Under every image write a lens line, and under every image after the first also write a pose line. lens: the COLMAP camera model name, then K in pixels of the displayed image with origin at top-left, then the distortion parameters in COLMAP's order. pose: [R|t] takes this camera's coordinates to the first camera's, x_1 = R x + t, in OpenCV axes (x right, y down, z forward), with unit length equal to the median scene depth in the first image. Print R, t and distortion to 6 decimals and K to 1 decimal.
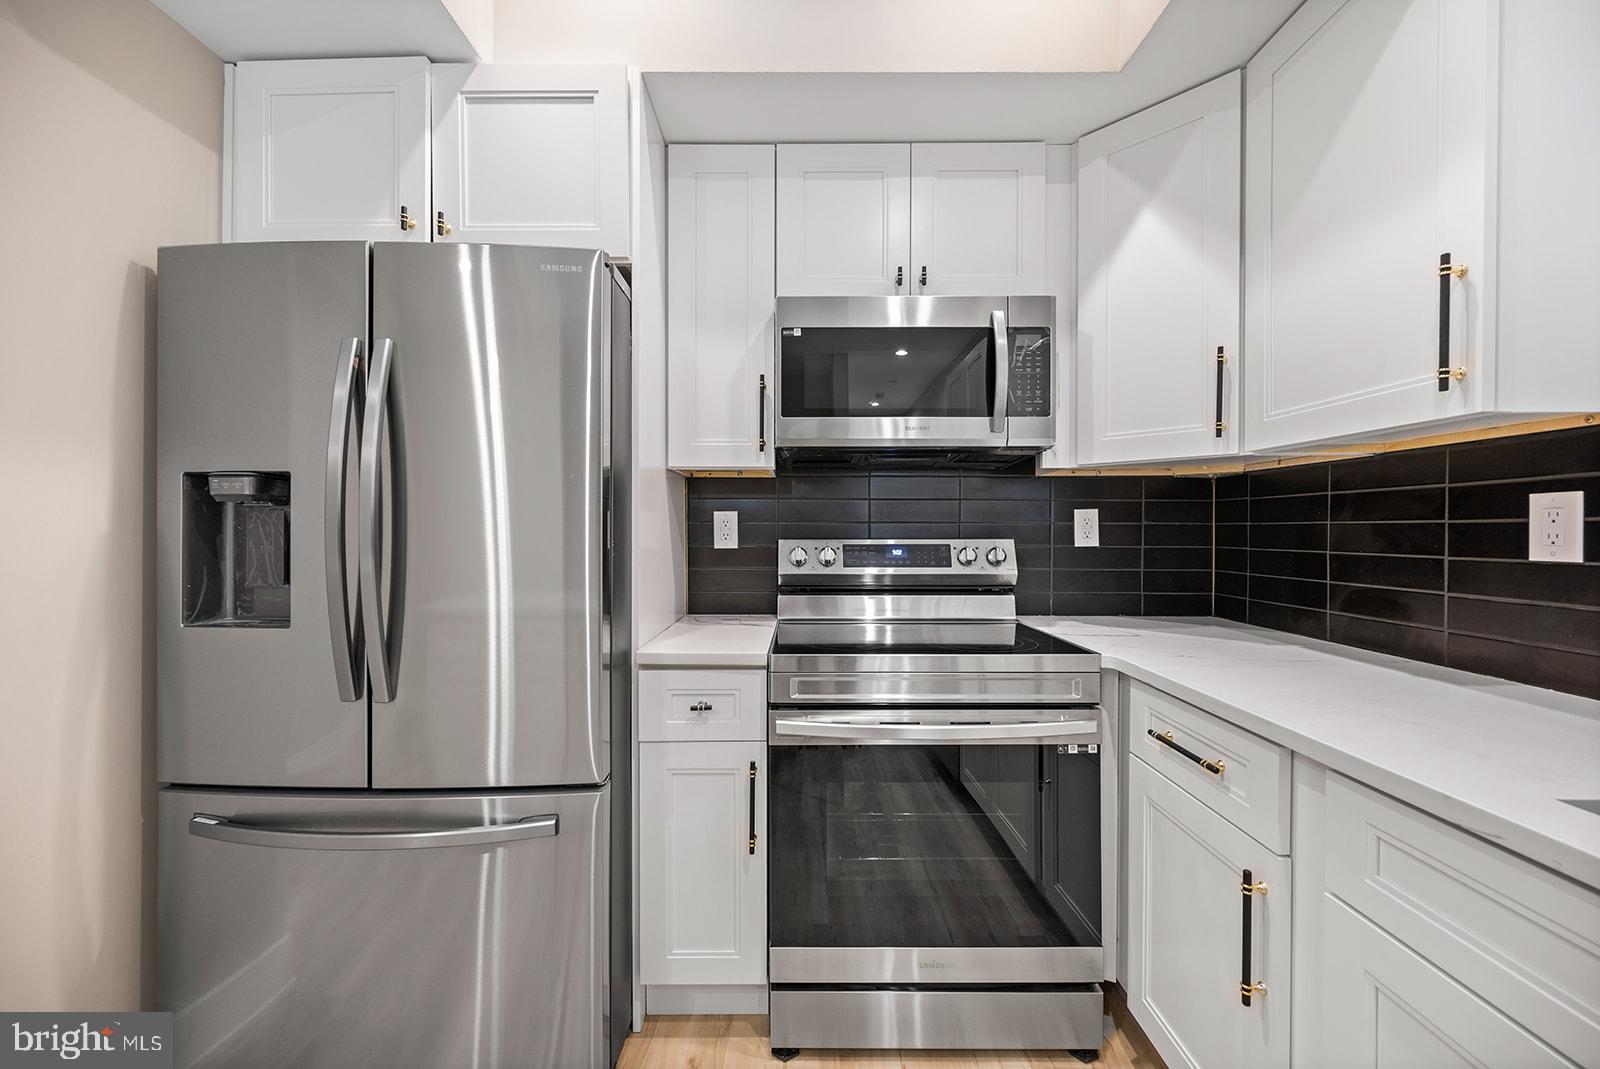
lens RADIAL K [[625.5, 0, 802.1], [0, 625.5, 532.2], [0, 0, 1]] dist [-0.000844, -0.000100]
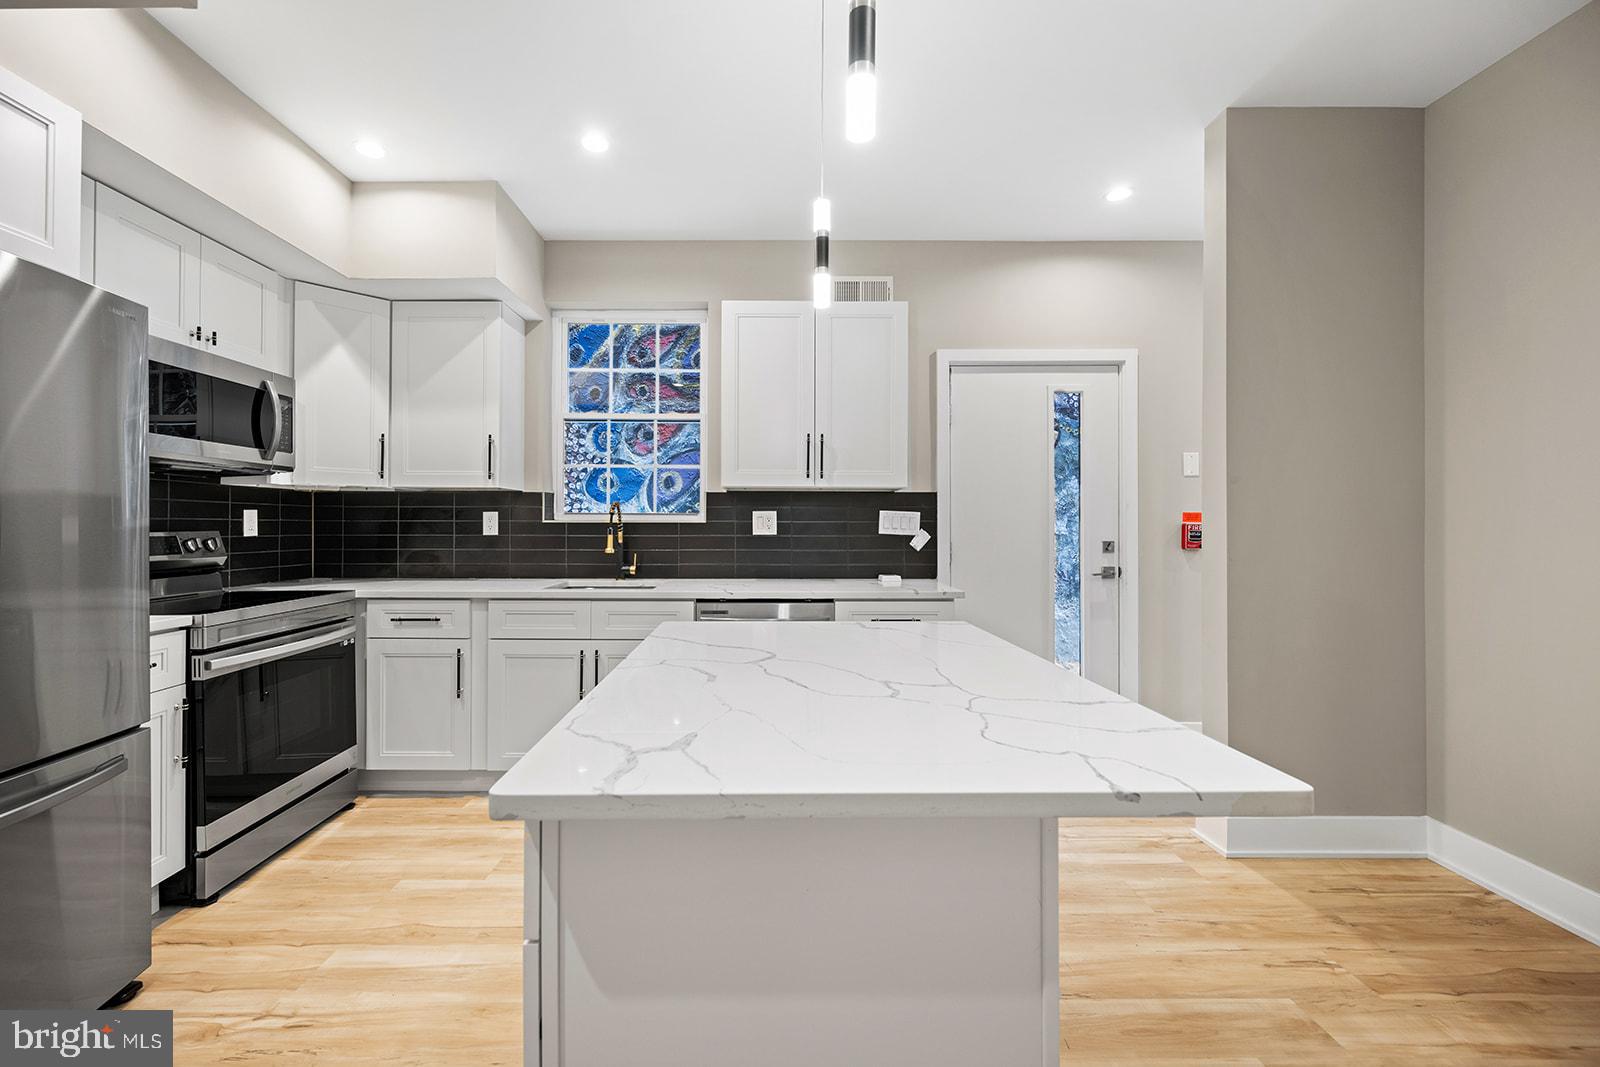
lens RADIAL K [[671.2, 0, 800.0], [0, 671.2, 533.5], [0, 0, 1]] dist [-0.000073, 0.000017]
pose [[-0.049630, -0.014801, 0.998658, -1.535184], [0.004597, 0.999876, 0.015047, -0.000558], [-0.998757, 0.005337, -0.049556, -0.235371]]
